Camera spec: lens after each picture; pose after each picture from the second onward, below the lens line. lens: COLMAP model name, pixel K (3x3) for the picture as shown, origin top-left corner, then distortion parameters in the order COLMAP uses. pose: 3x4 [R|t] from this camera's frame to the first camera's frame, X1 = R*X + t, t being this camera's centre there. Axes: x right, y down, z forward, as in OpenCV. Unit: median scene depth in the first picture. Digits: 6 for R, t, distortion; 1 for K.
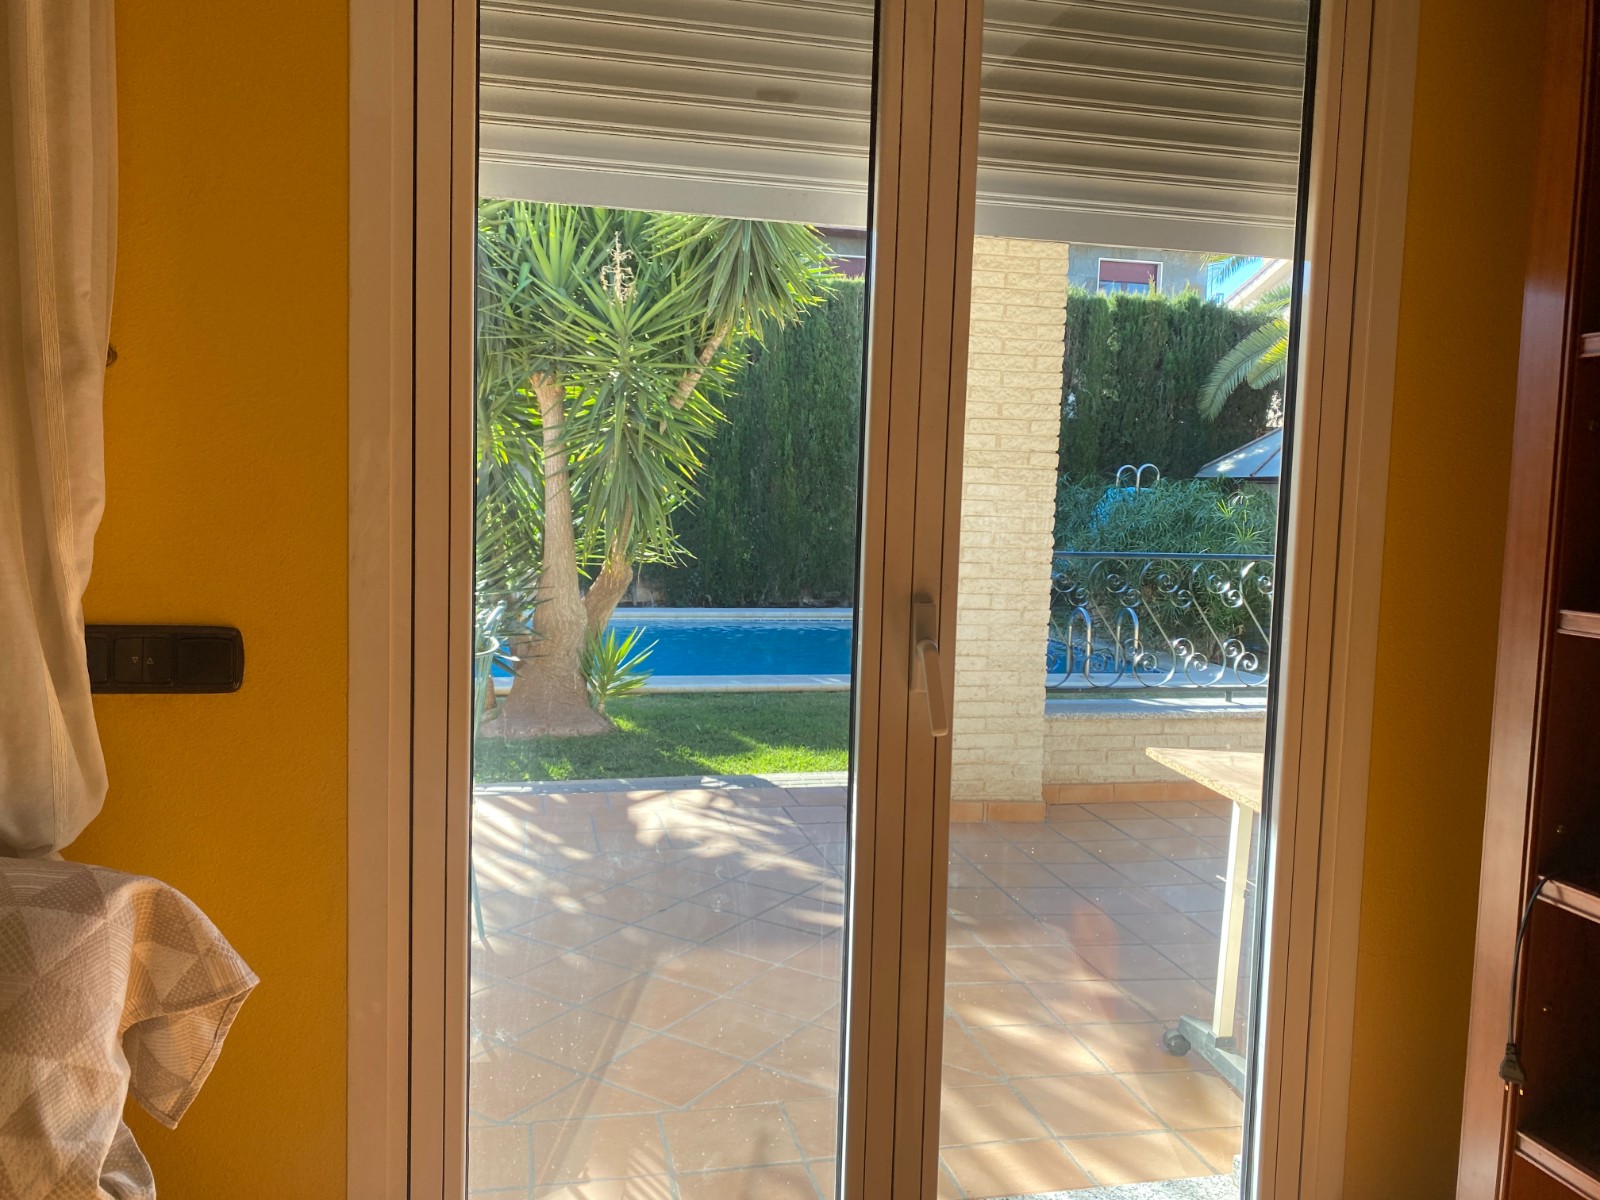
lens RADIAL K [[1213.9, 0, 799.0], [0, 1213.9, 600.1], [0, 0, 1]] dist [0.029910, -0.067785]
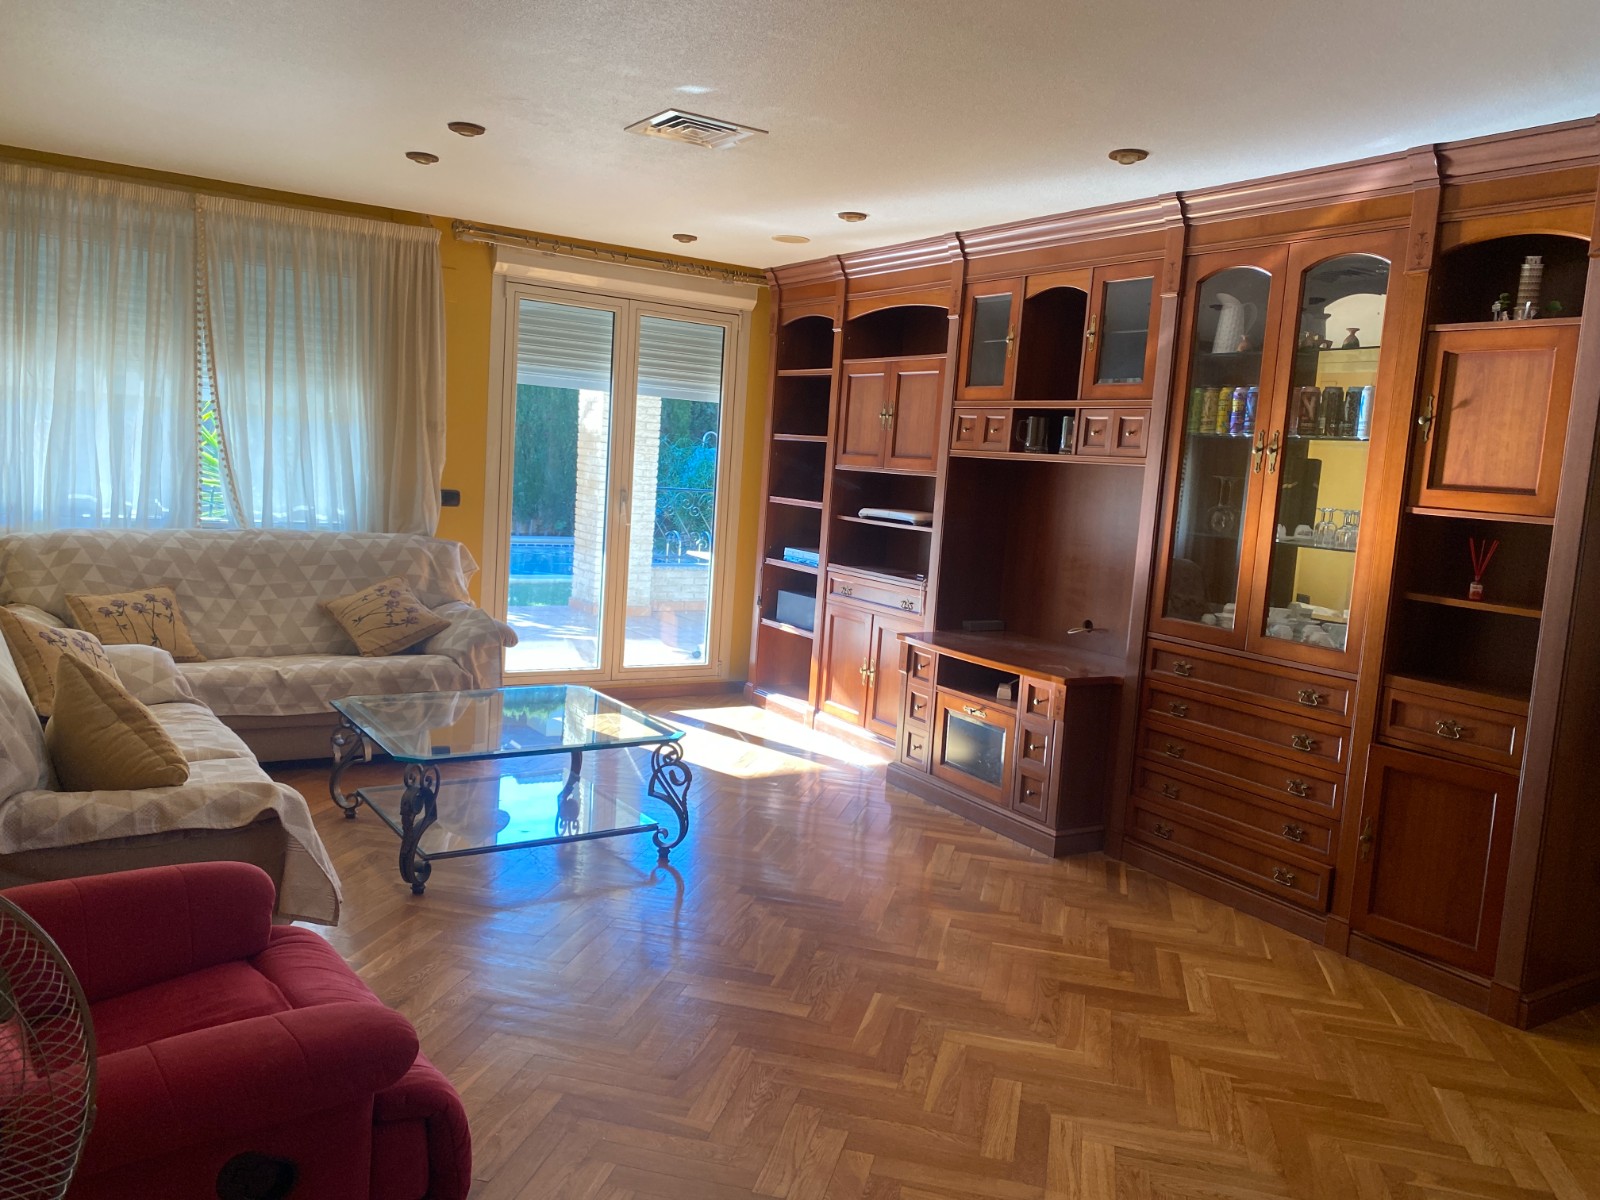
lens RADIAL K [[1213.9, 0, 799.0], [0, 1213.9, 600.1], [0, 0, 1]] dist [0.029910, -0.067785]
pose [[0.947910, 0.001560, 0.318534, -0.223399], [-0.015145, 0.999078, 0.040178, 0.068109], [-0.318178, -0.042910, 0.947059, -1.063614]]
